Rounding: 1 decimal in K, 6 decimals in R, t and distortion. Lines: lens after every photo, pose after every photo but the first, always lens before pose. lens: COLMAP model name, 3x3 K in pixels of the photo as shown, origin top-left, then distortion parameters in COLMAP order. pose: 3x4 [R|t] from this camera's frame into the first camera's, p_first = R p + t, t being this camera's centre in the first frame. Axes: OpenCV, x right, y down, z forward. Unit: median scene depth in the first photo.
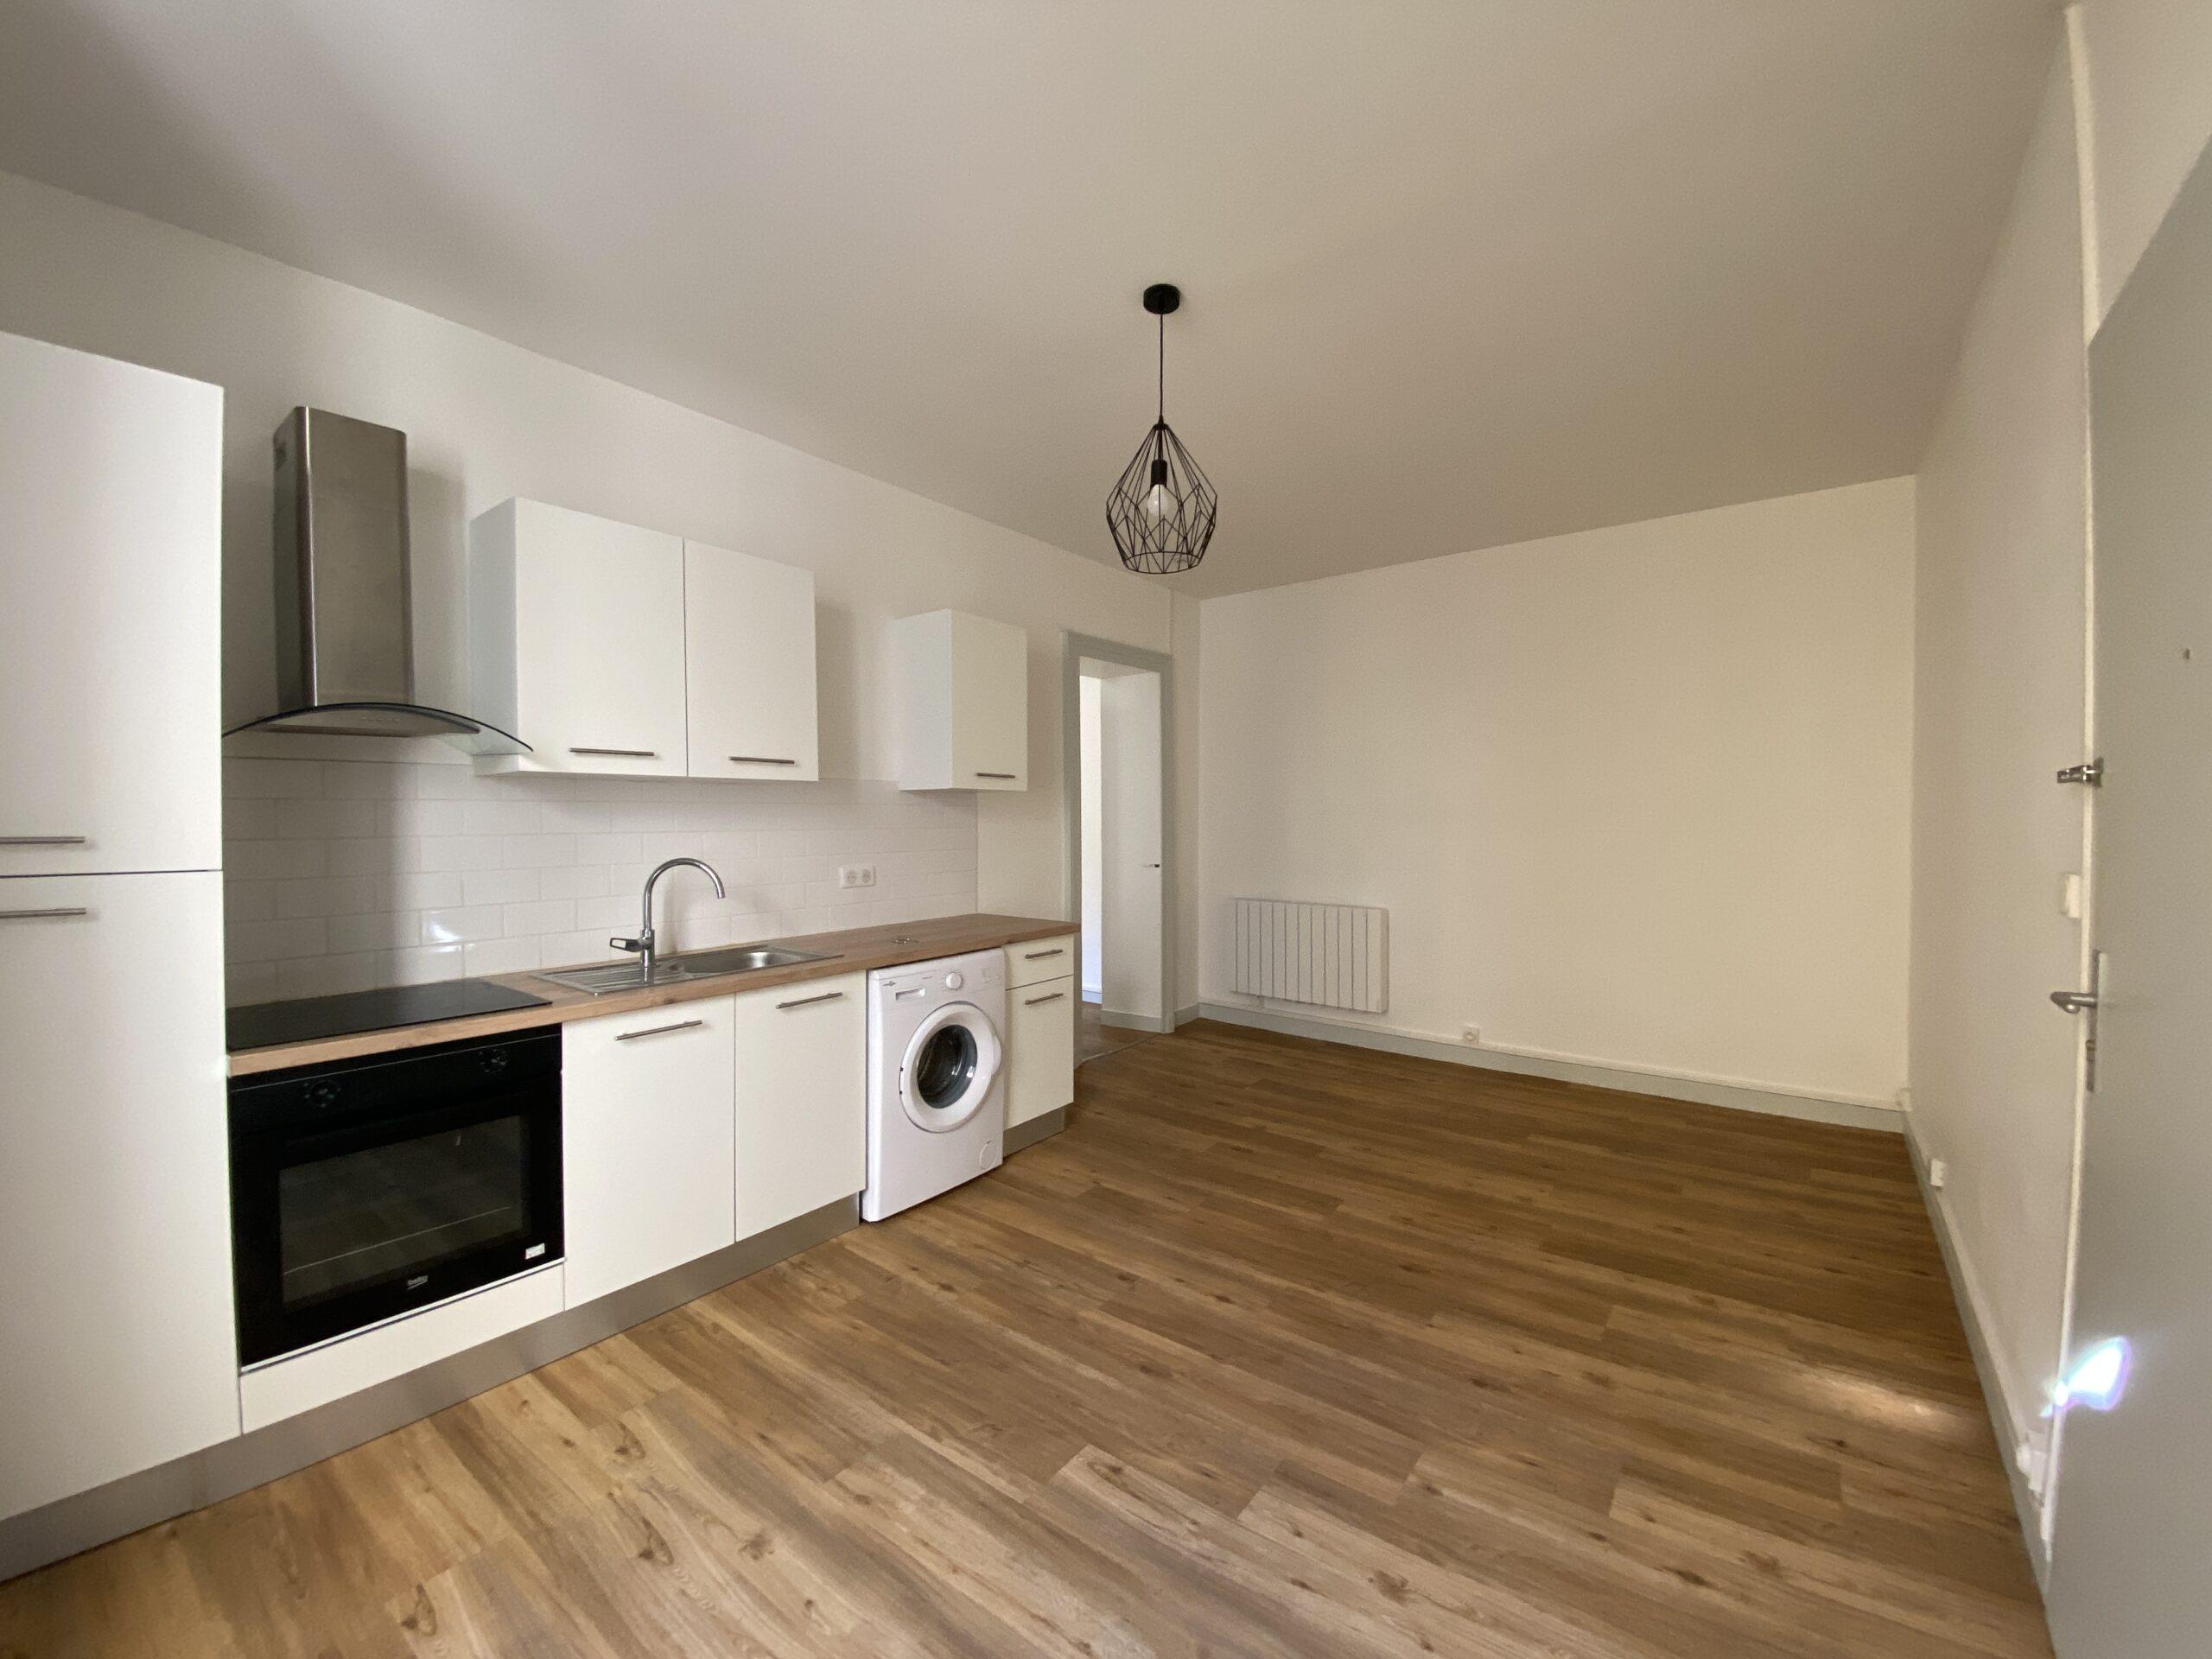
lens RADIAL K [[892.9, 0, 1100.6], [0, 892.9, 823.6], [0, 0, 1]] dist [0.034804, -0.027256]
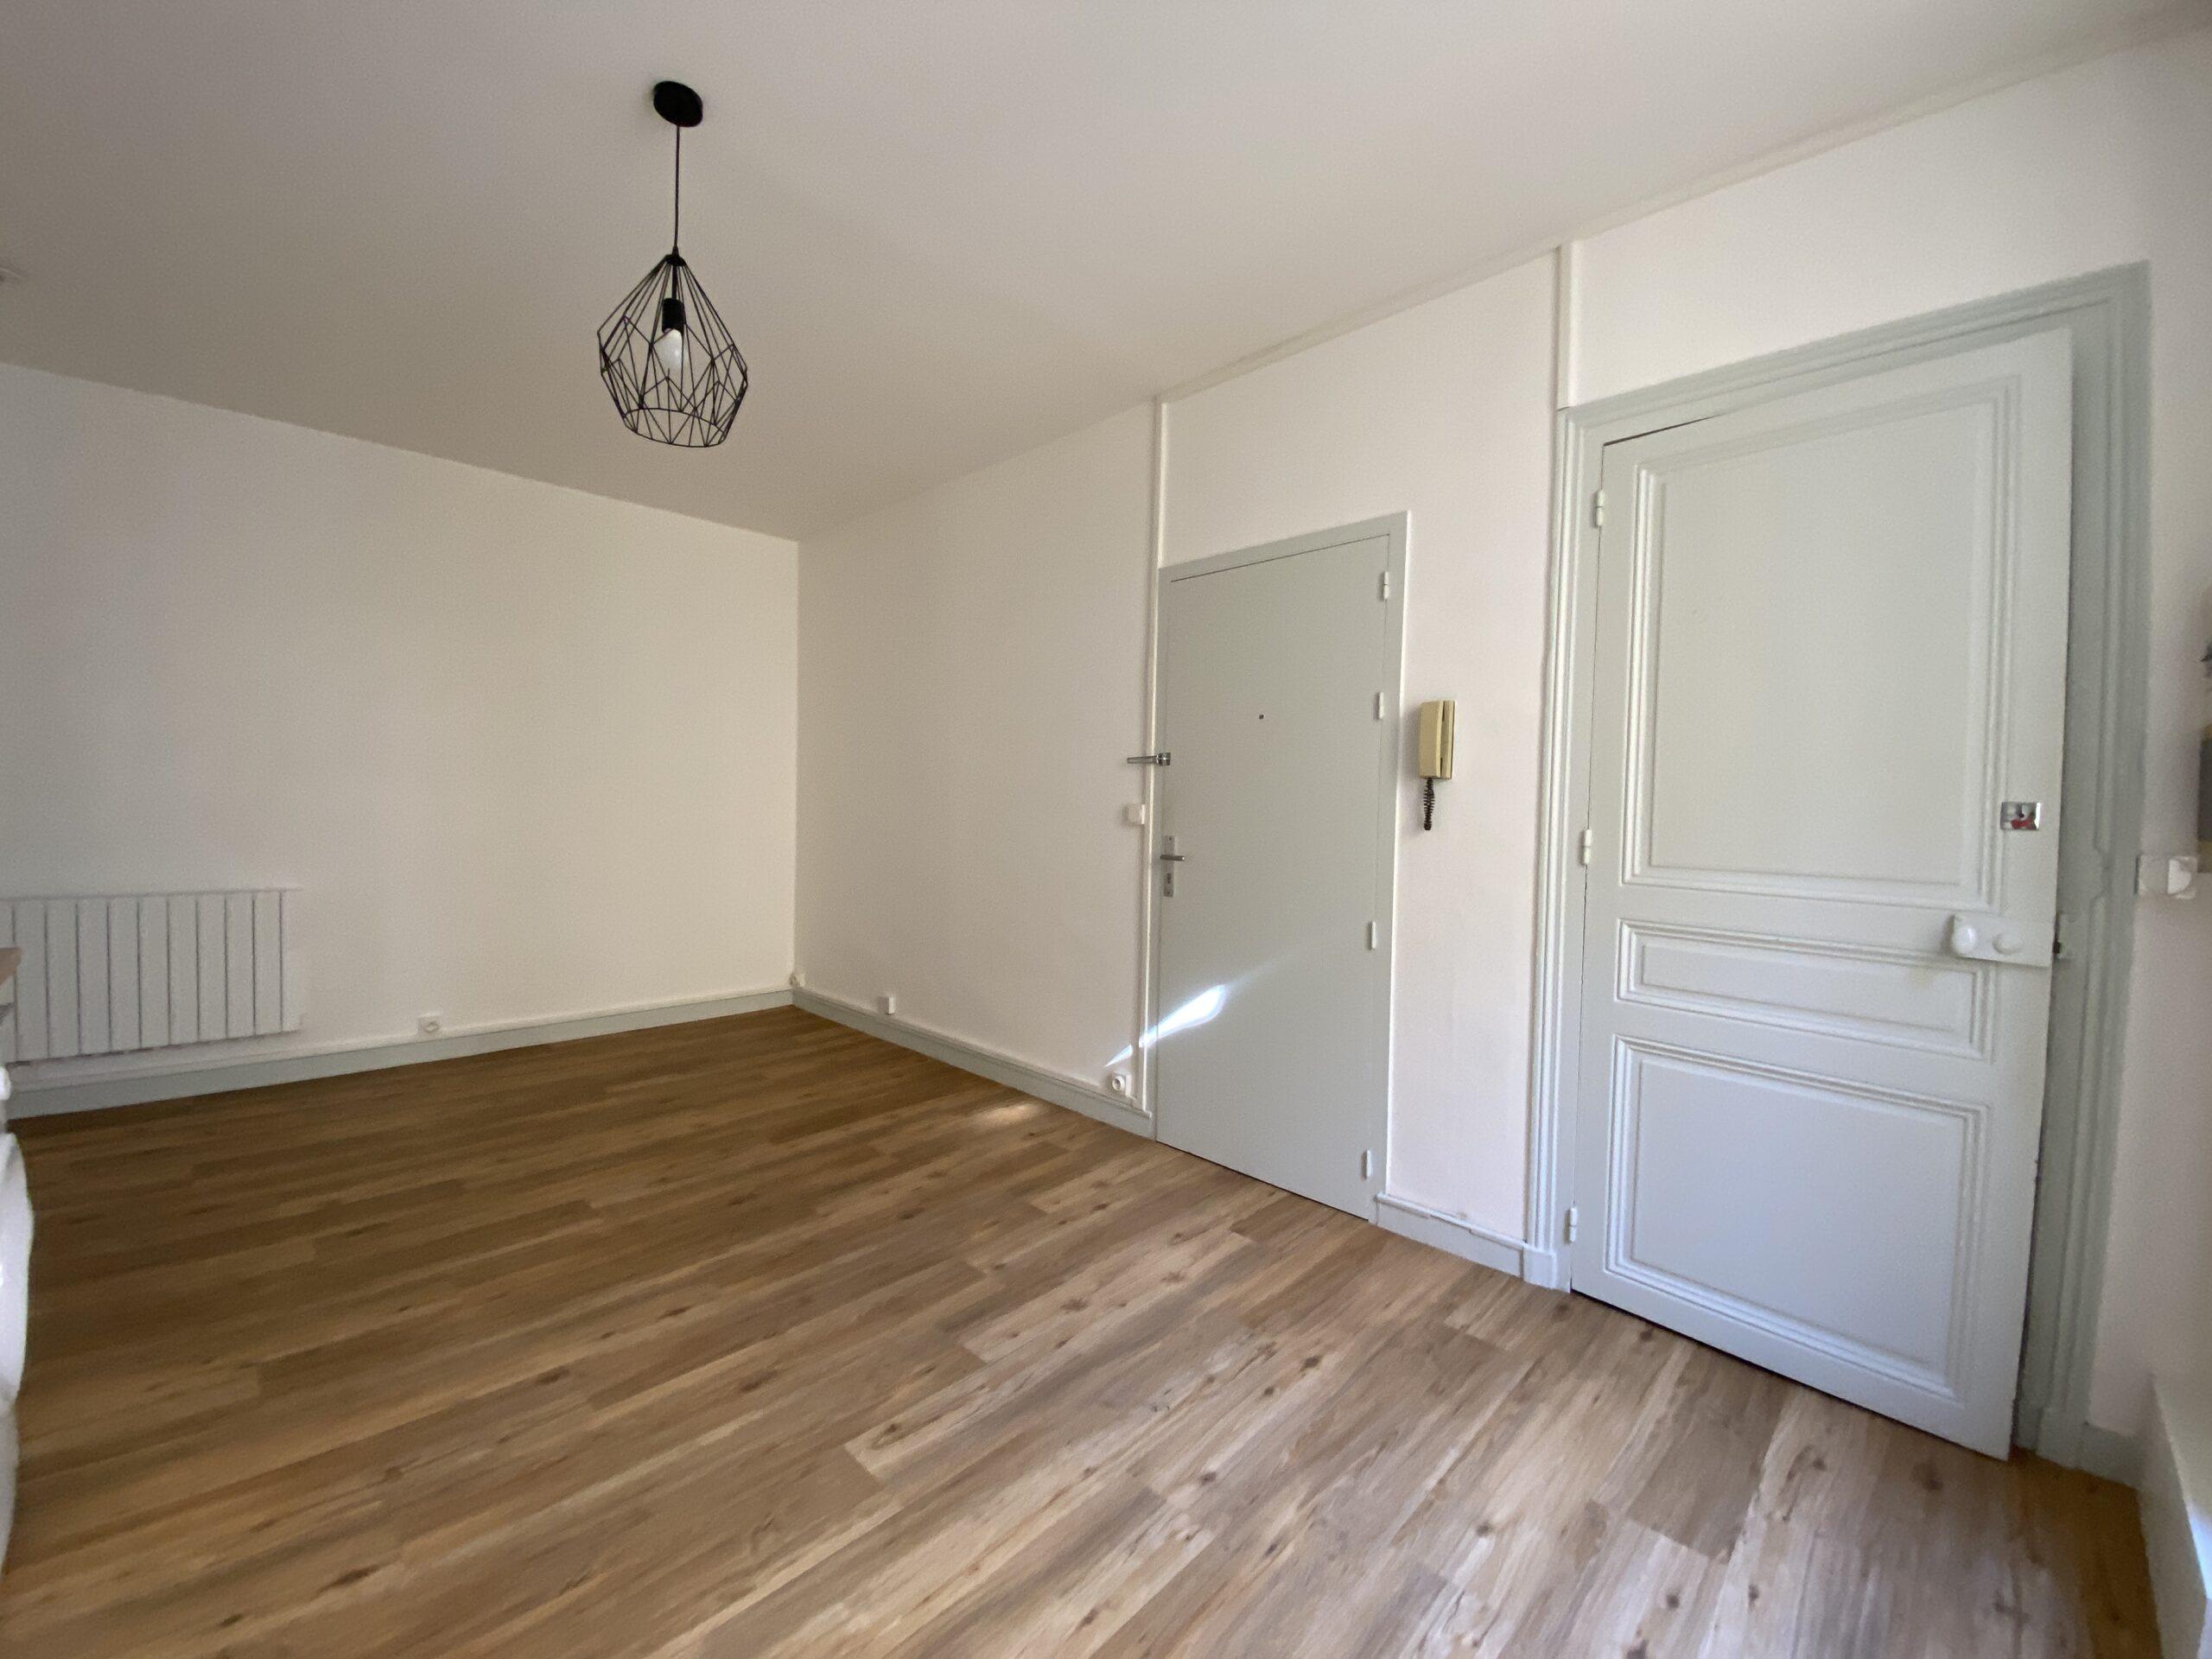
lens RADIAL K [[888.7, 0, 1098.1], [0, 888.7, 834.0], [0, 0, 1]] dist [0.028054, -0.023116]
pose [[0.126269, -0.026436, 0.991644, -0.588029], [-0.010401, 0.999555, 0.027971, 0.037594], [-0.991942, -0.013846, 0.125938, 0.448392]]
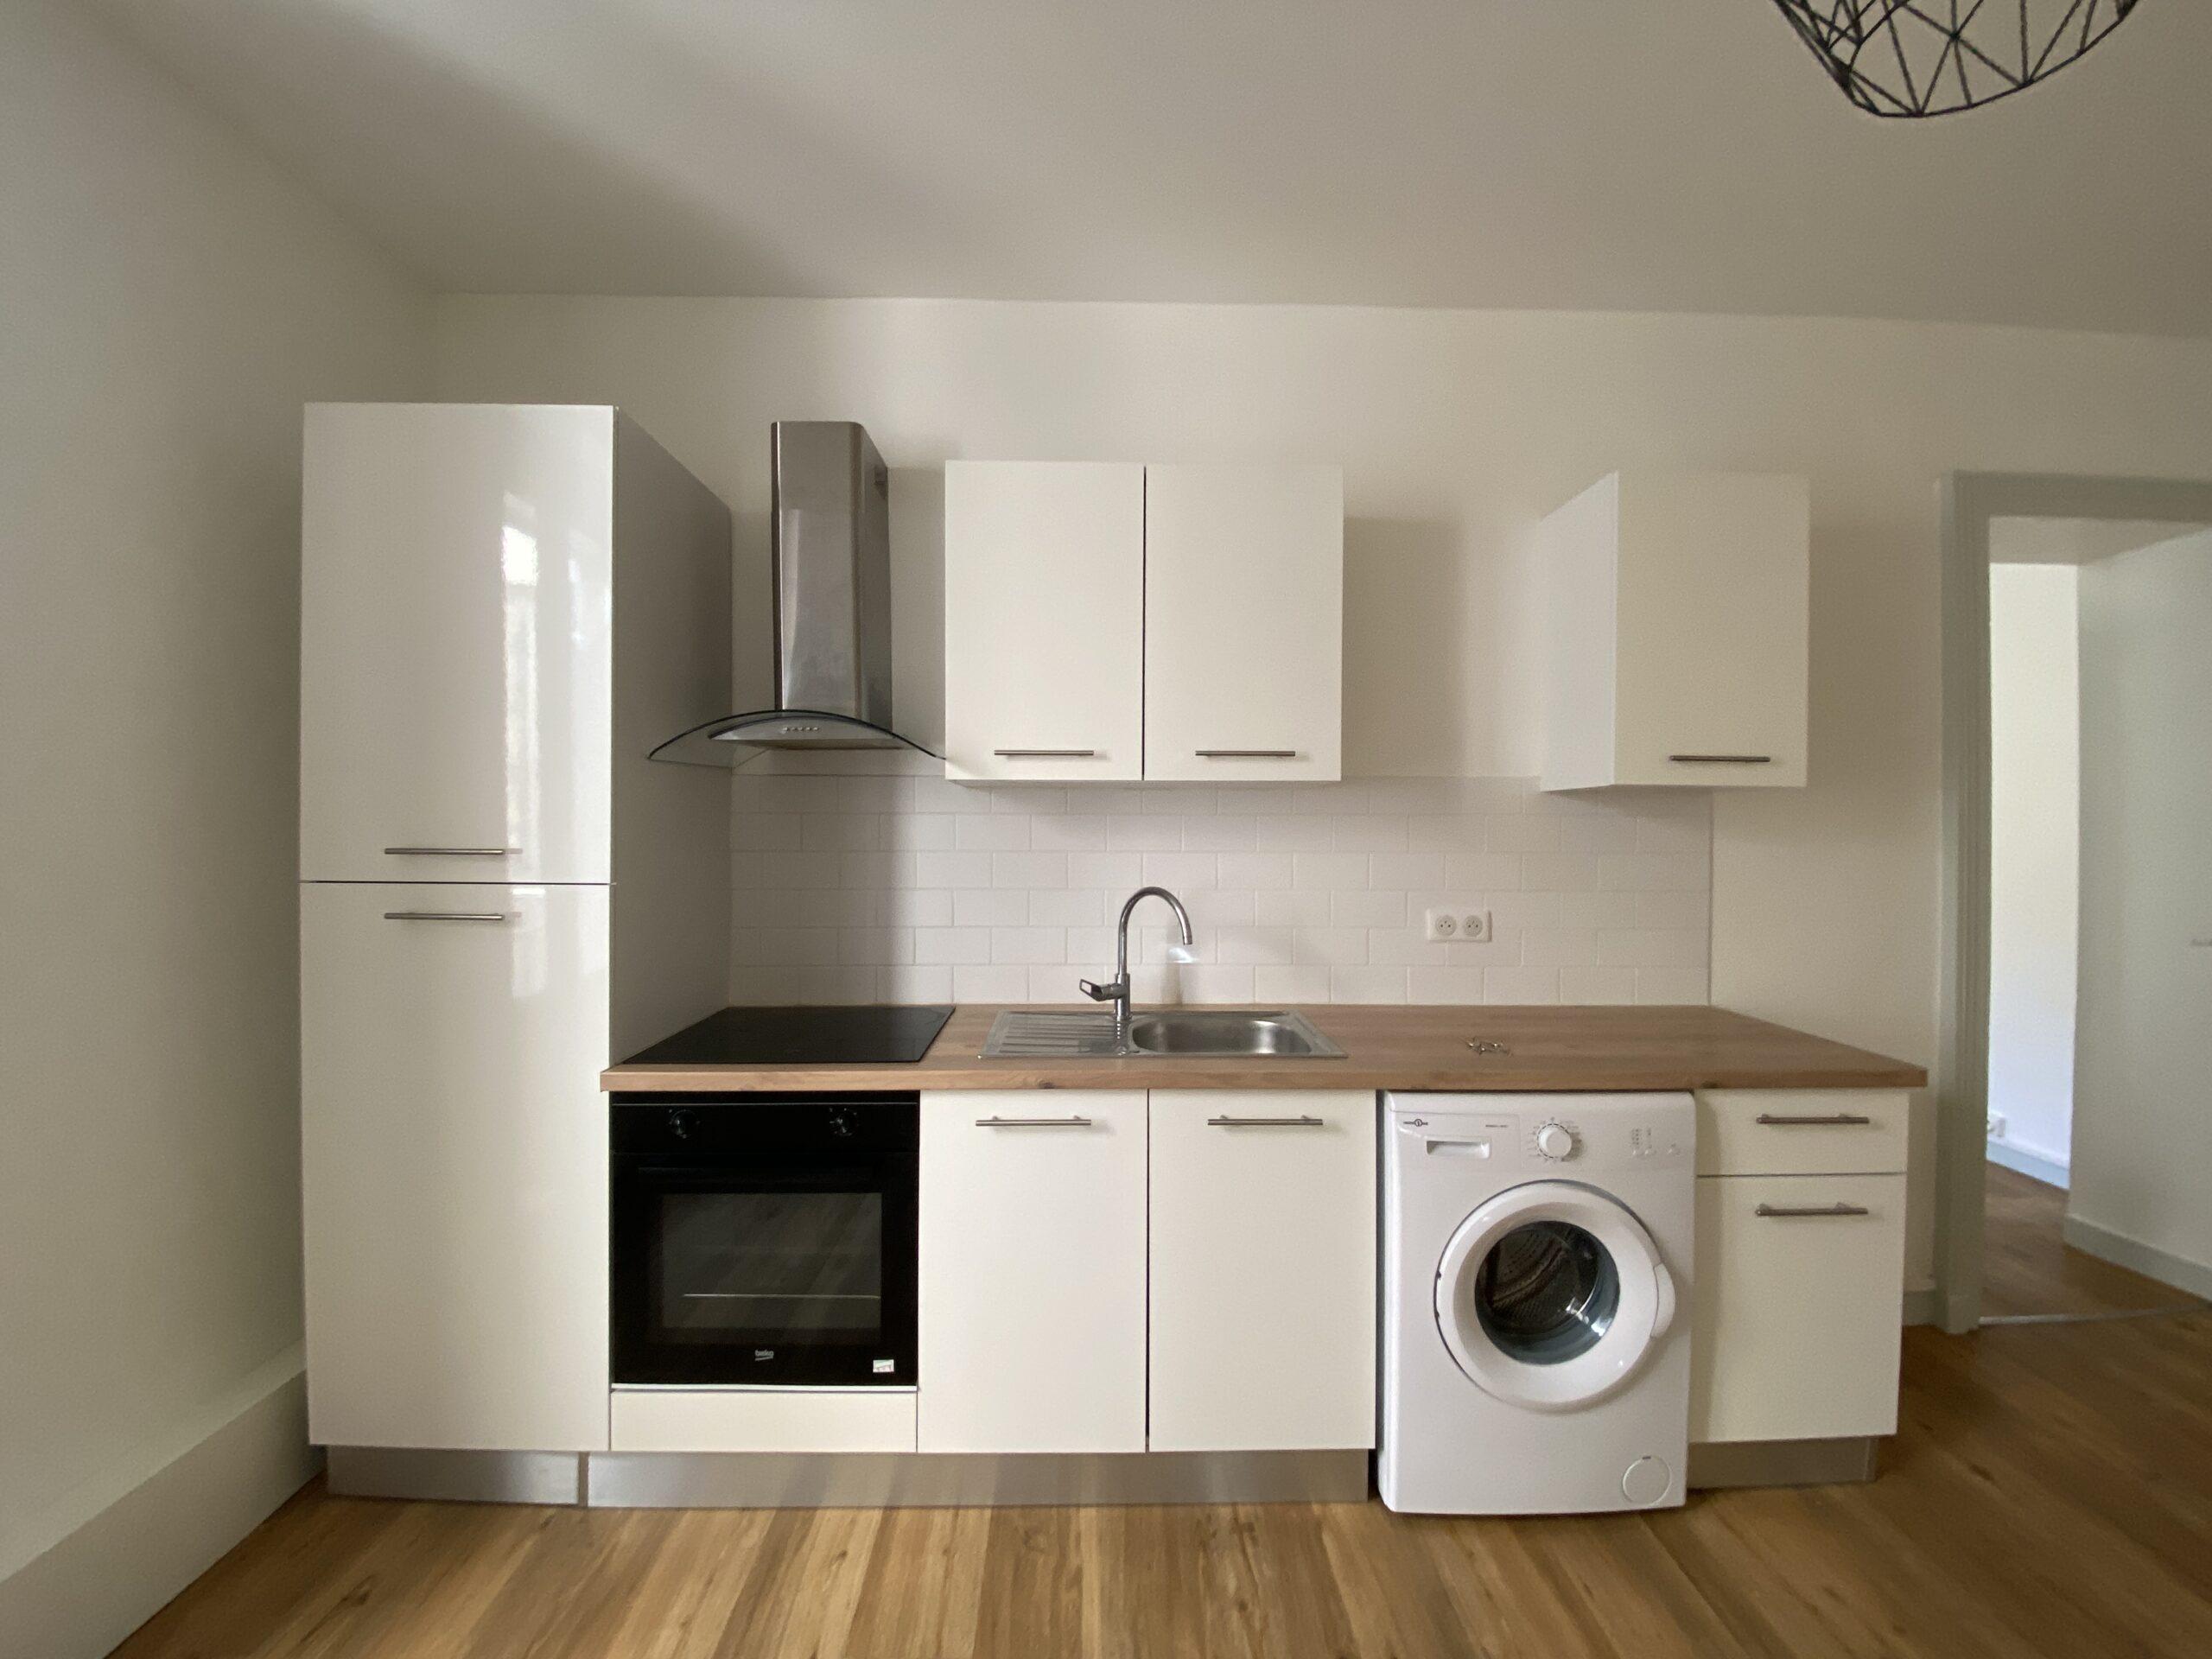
lens RADIAL K [[892.9, 0, 1100.6], [0, 892.9, 823.6], [0, 0, 1]] dist [0.034804, -0.027256]
pose [[0.625315, 0.011559, -0.780287, 0.098848], [-0.014226, 0.999893, 0.003412, -0.017414], [0.780243, 0.008967, 0.625413, 0.492040]]
